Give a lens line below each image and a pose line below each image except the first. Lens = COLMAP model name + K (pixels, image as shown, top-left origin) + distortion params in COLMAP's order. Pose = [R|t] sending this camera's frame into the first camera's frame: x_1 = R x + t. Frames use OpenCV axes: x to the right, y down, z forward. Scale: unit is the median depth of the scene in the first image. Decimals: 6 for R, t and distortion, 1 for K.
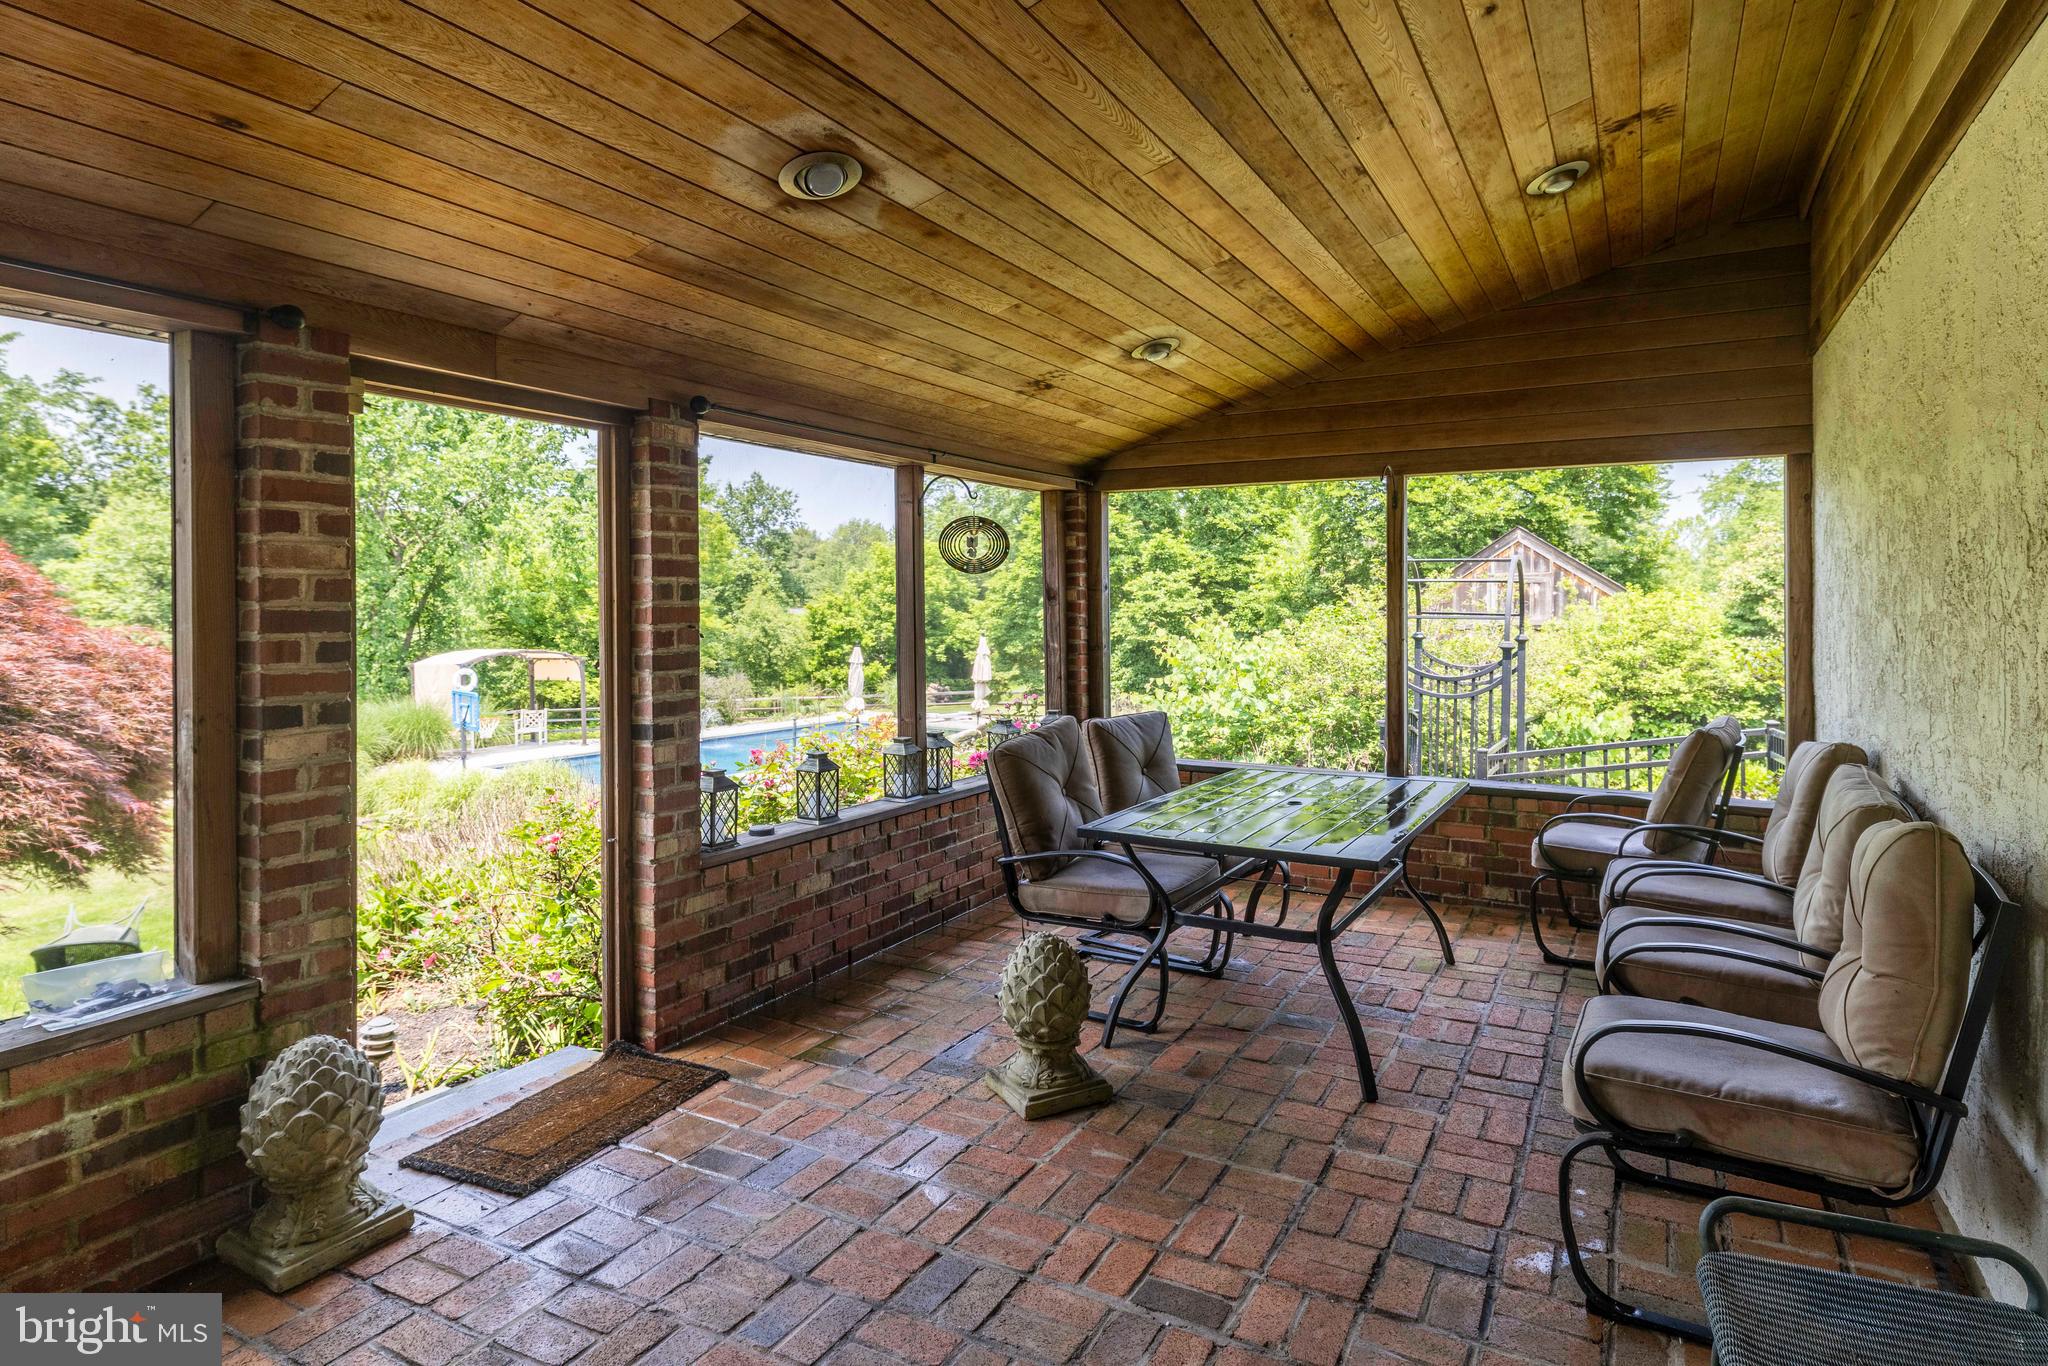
lens RADIAL K [[1067.6, 0, 1030.3], [0, 1067.6, 625.8], [0, 0, 1]] dist [0.002967, -0.000340]
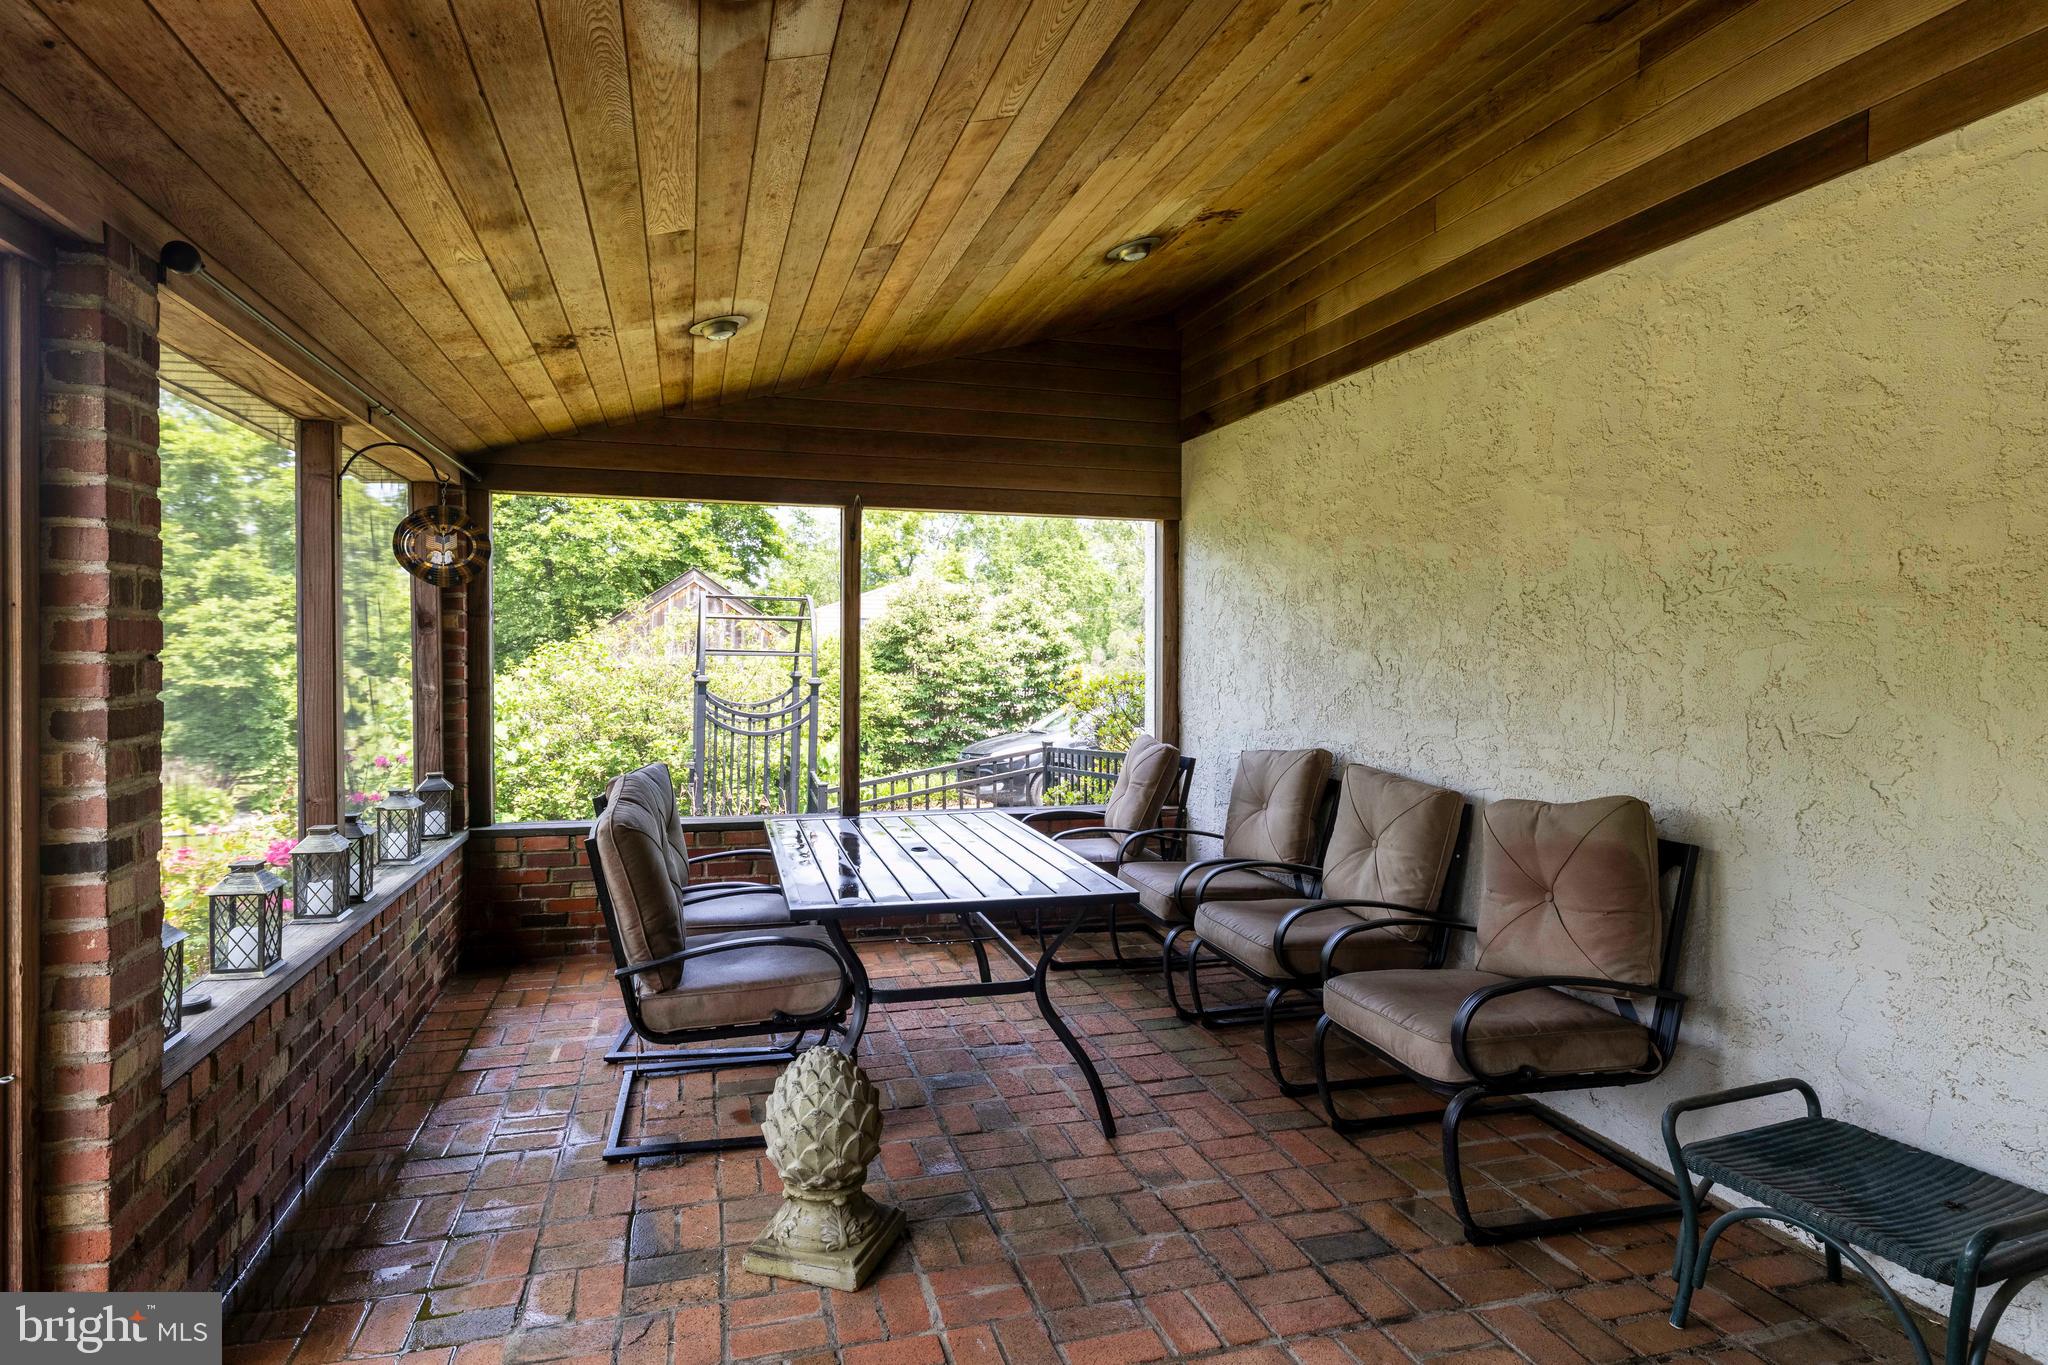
lens RADIAL K [[1085.9, 0, 1023.2], [0, 1085.9, 670.5], [0, 0, 1]] dist [-0.001908, -0.000886]
pose [[0.726772, -0.006864, 0.686845, -0.340716], [0.003574, 0.999974, 0.006212, 0.005338], [-0.686870, -0.002060, 0.726778, 0.258590]]
